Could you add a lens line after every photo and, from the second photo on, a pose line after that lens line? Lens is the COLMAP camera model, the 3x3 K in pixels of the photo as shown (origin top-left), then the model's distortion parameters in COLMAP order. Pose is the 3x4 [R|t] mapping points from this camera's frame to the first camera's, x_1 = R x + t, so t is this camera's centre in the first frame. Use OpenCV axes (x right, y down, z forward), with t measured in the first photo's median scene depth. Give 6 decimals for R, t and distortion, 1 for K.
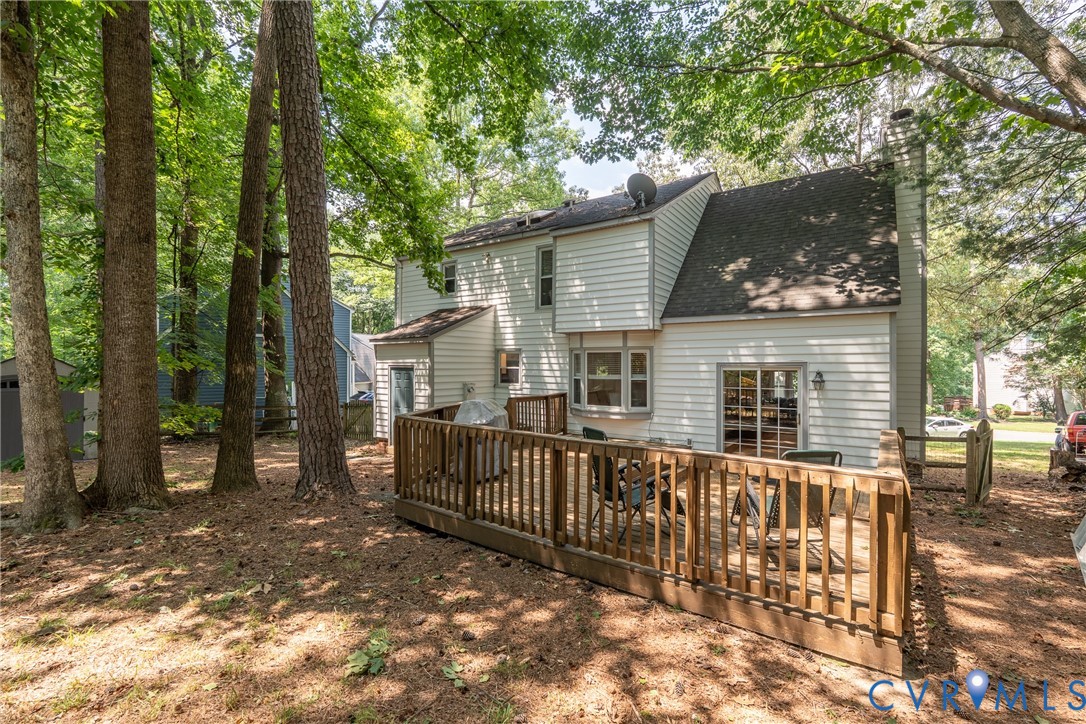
lens RADIAL K [[477.0, 0, 546.9], [0, 477.0, 362.3], [0, 0, 1]] dist [-0.002359, -0.001125]
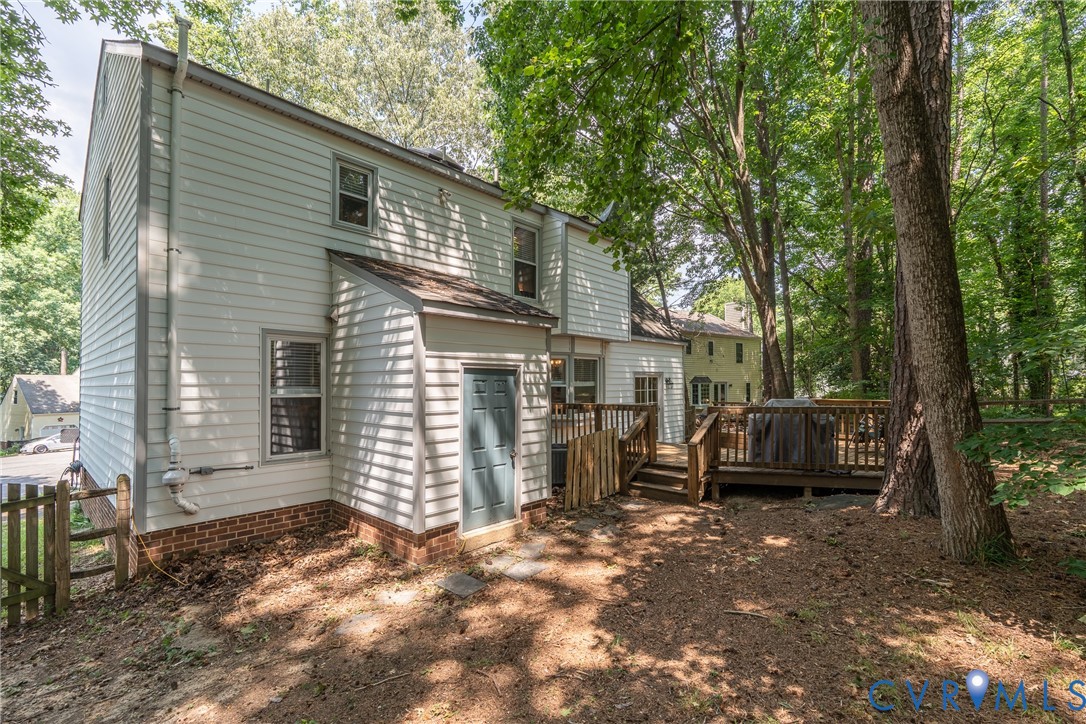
lens RADIAL K [[477.0, 0, 548.1], [0, 477.0, 376.7], [0, 0, 1]] dist [-0.002359, -0.001125]
pose [[0.127540, 0.012412, 0.991756, -1.084068], [0.001060, 0.999919, -0.012650, 0.035392], [-0.991833, 0.002665, 0.127516, 1.181322]]
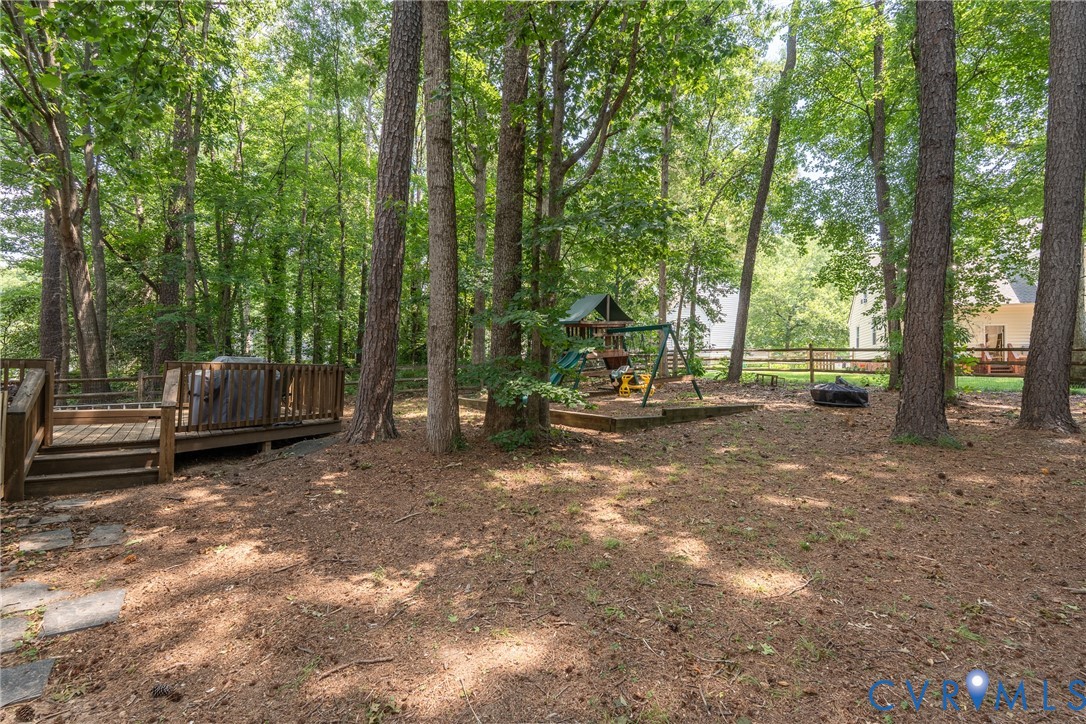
lens RADIAL K [[477.0, 0, 539.7], [0, 477.0, 364.8], [0, 0, 1]] dist [-0.002359, -0.001125]
pose [[-0.950303, -0.018835, 0.310755, -0.916786], [-0.023345, 0.999669, -0.010798, 0.080457], [-0.310449, -0.017516, -0.950429, 1.534841]]
